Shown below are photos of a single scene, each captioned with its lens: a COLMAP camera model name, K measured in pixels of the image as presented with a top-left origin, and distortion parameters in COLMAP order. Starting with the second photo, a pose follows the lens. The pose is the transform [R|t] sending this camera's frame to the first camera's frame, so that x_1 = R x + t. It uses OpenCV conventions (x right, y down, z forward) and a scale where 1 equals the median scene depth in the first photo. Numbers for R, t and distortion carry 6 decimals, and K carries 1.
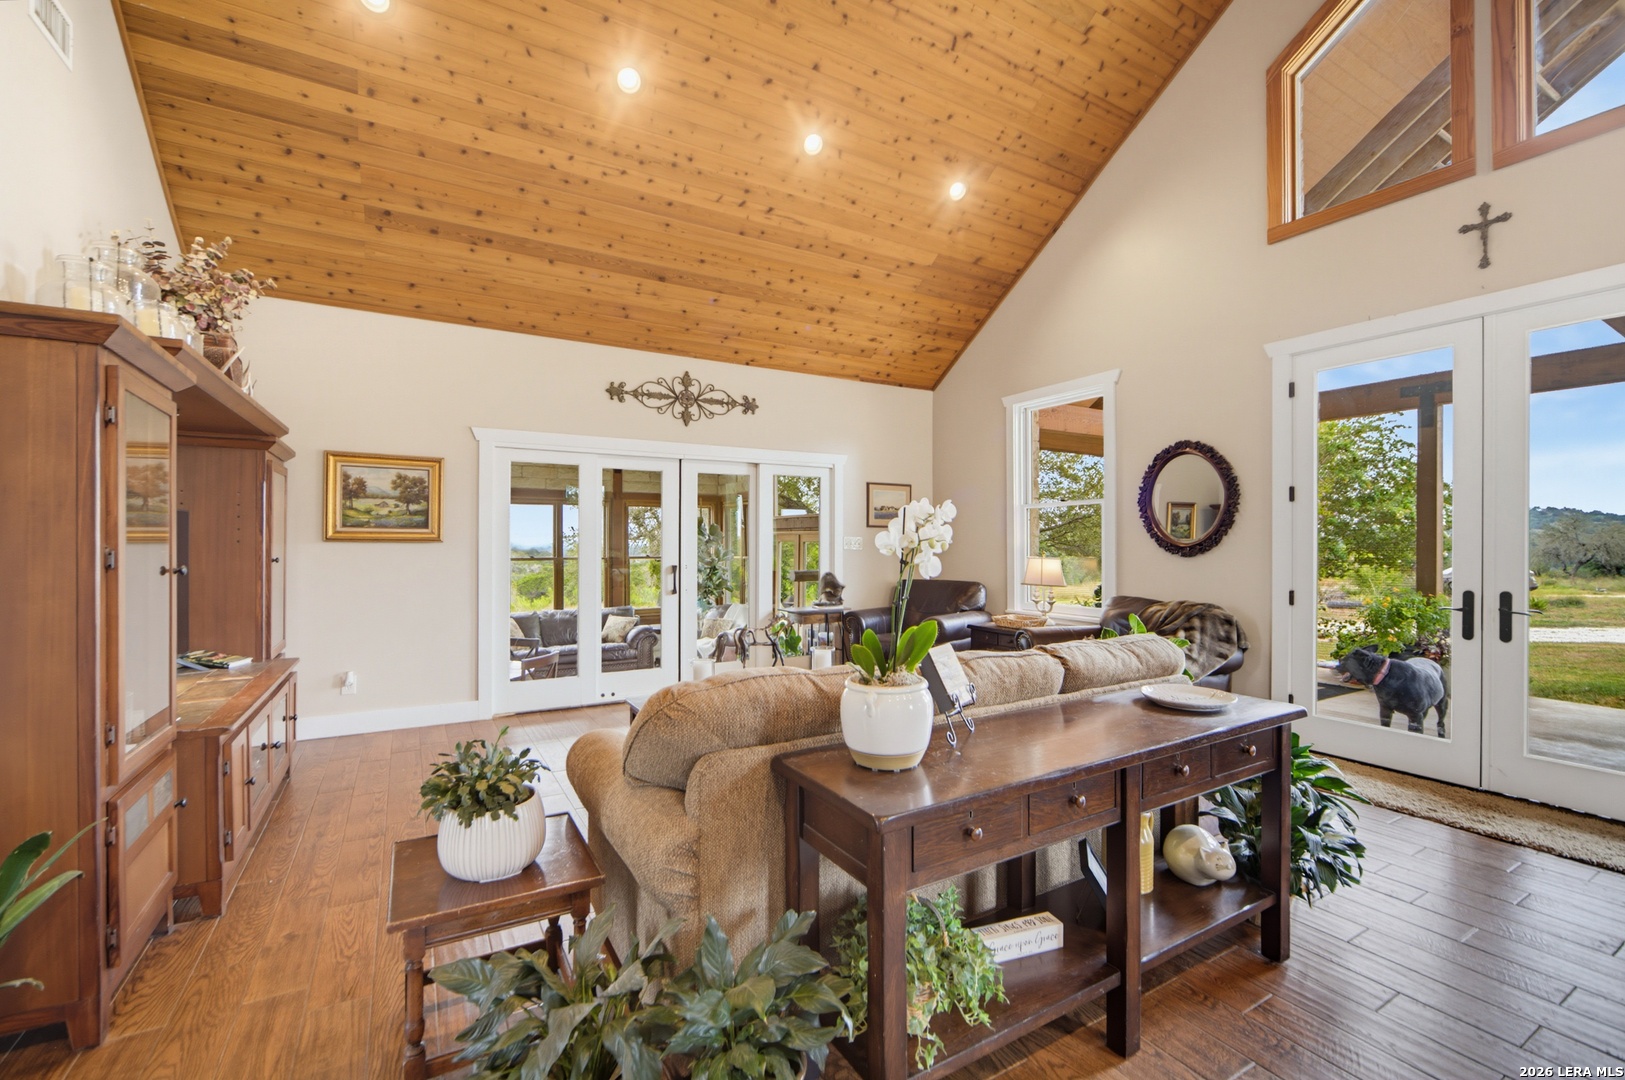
lens RADIAL K [[688.3, 0, 801.3], [0, 688.3, 544.5], [0, 0, 1]] dist [-0.011161, 0.002361]
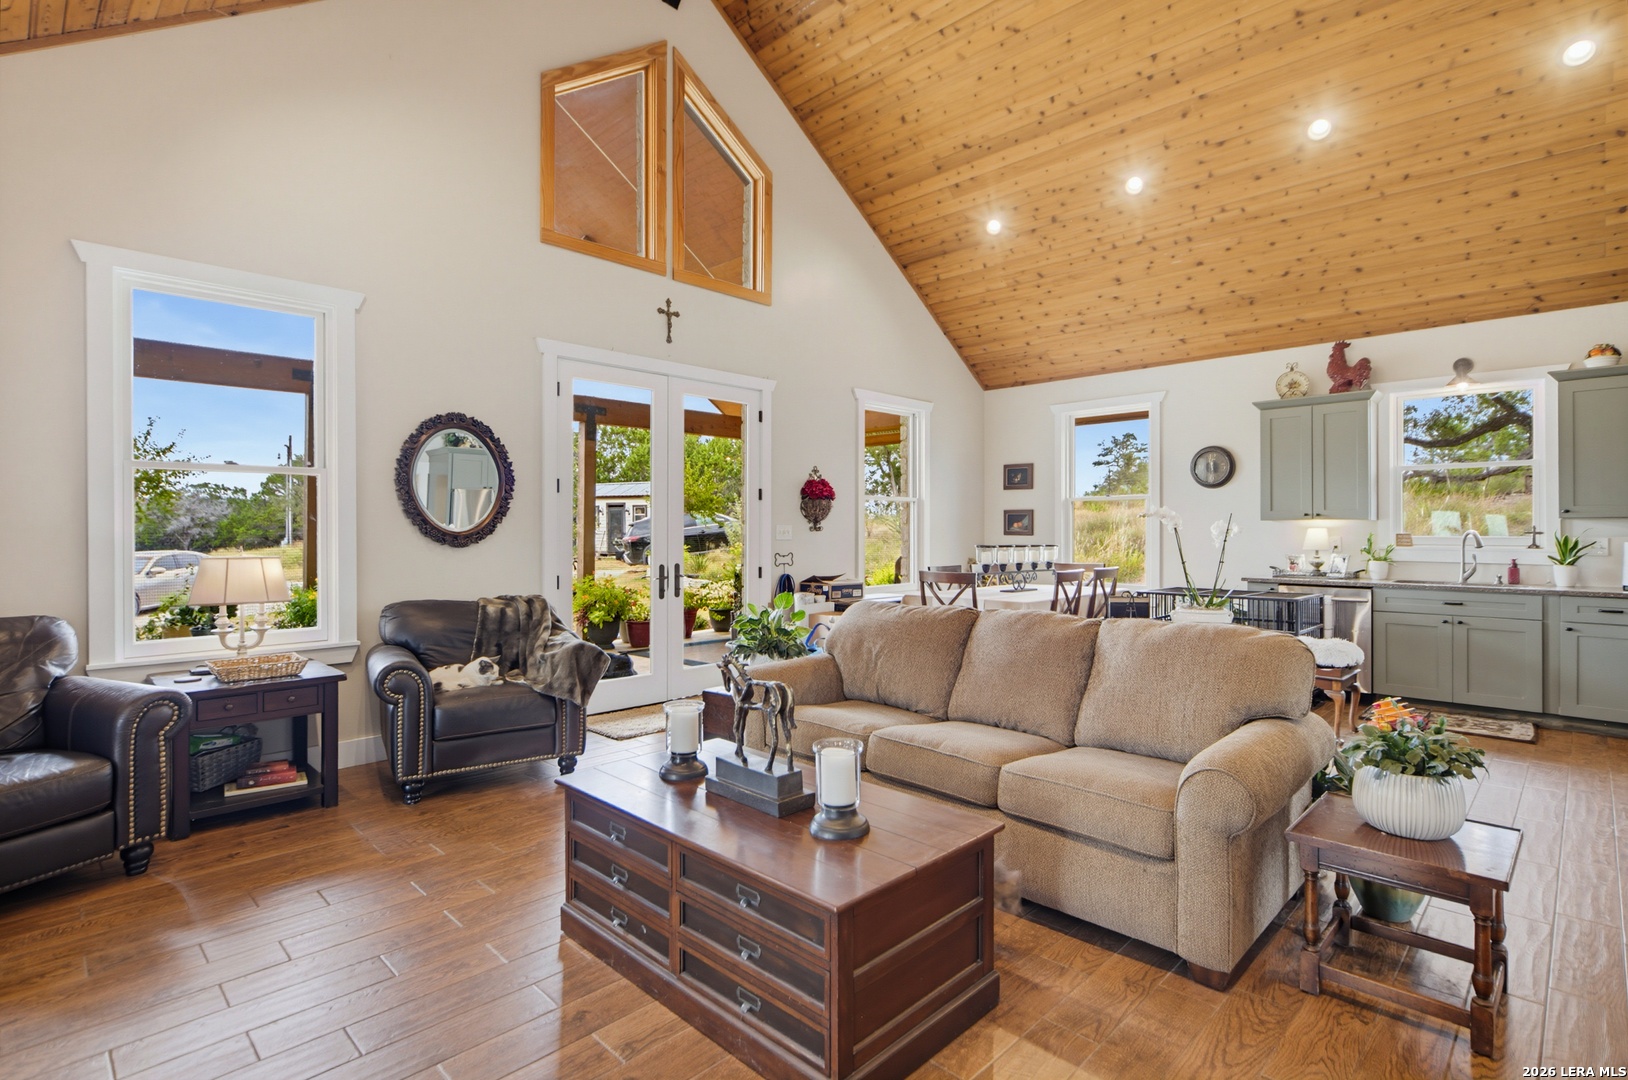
lens RADIAL K [[798.3, 0, 810.7], [0, 798.3, 530.0], [0, 0, 1]] dist [-0.009304, 0.004191]
pose [[-0.269099, 0.003310, 0.963107, -0.513124], [0.005590, 0.999983, -0.001874, 0.000227], [-0.963096, 0.004879, -0.269113, 0.824471]]
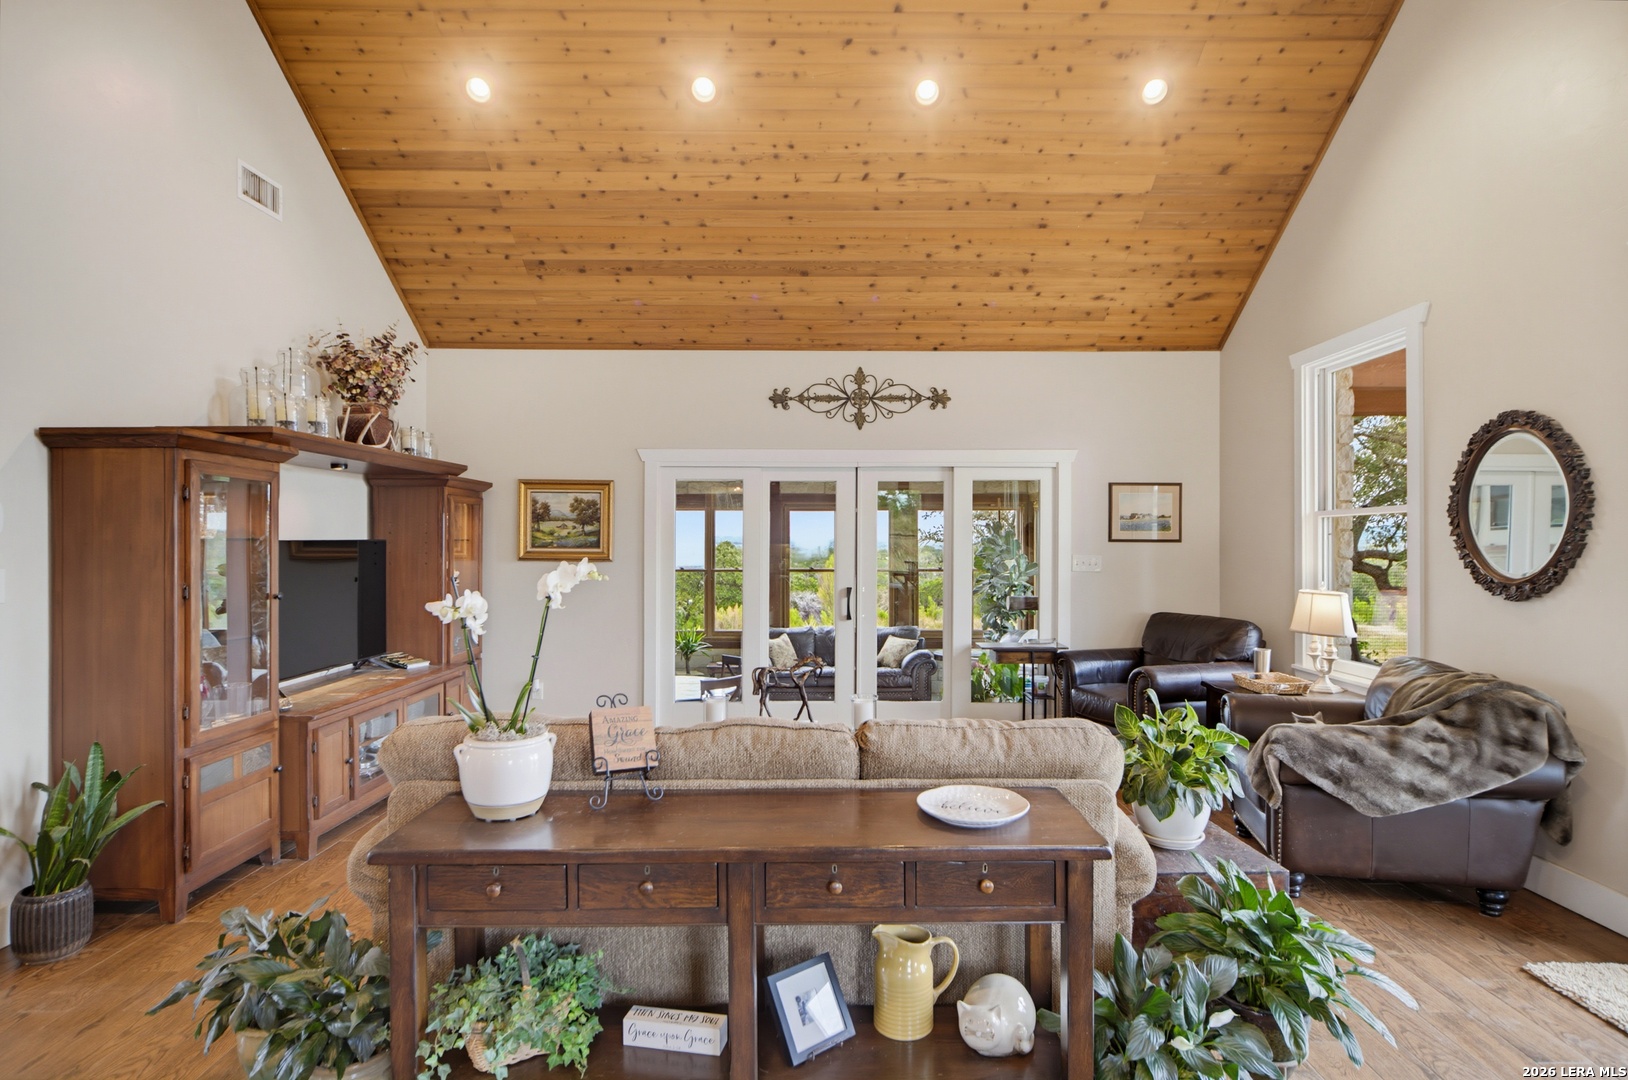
lens RADIAL K [[847.6, 0, 813.7], [0, 847.6, 543.4], [0, 0, 1]] dist [-0.006776, 0.001983]
pose [[0.867294, 0.001460, -0.497795, 0.385278], [-0.002077, 0.999998, -0.000686, -0.030712], [0.497792, 0.001629, 0.867295, 0.037047]]
